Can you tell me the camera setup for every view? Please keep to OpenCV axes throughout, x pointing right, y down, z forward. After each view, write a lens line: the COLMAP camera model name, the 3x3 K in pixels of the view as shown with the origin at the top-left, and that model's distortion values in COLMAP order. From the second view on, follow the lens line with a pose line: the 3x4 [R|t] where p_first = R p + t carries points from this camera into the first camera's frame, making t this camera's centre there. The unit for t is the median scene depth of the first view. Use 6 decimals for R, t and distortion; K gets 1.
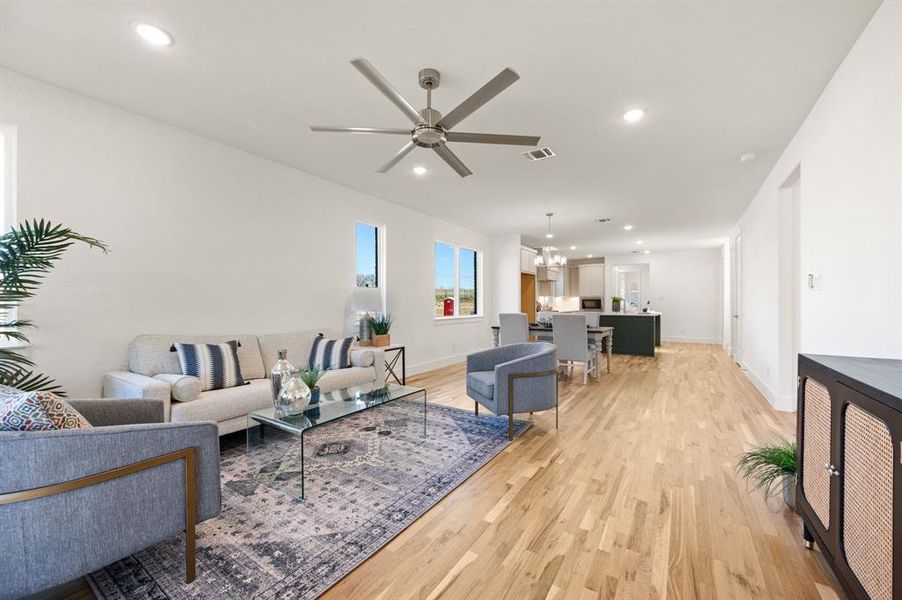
lens RADIAL K [[354.8, 0, 461.1], [0, 354.8, 304.4], [0, 0, 1]] dist [-0.001892, 0.000011]
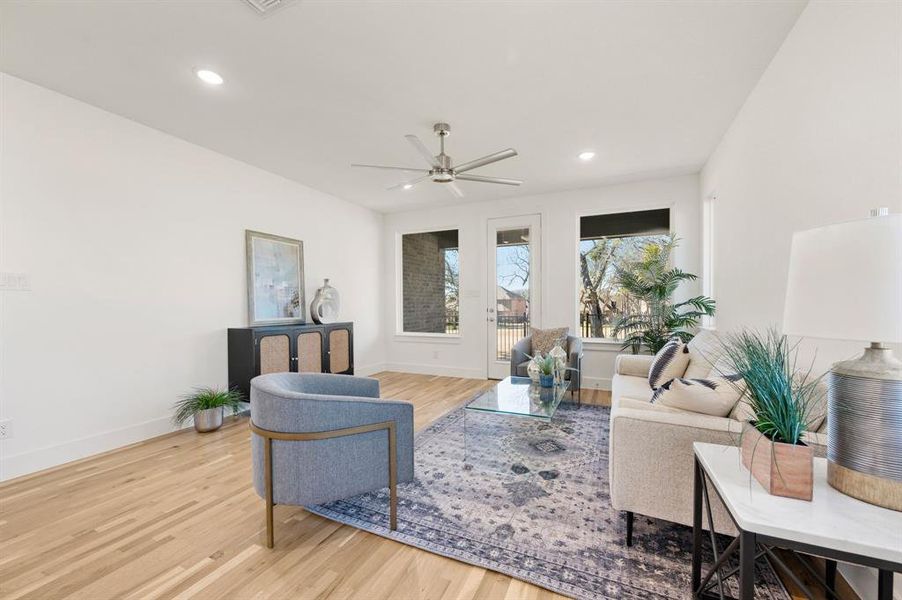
lens RADIAL K [[354.8, 0, 455.9], [0, 354.8, 305.0], [0, 0, 1]] dist [-0.001892, 0.000011]
pose [[-0.991939, 0.005020, -0.126614, 0.022190], [0.004377, 0.999976, 0.005361, -0.003240], [0.126638, 0.004764, -0.991938, 1.747336]]
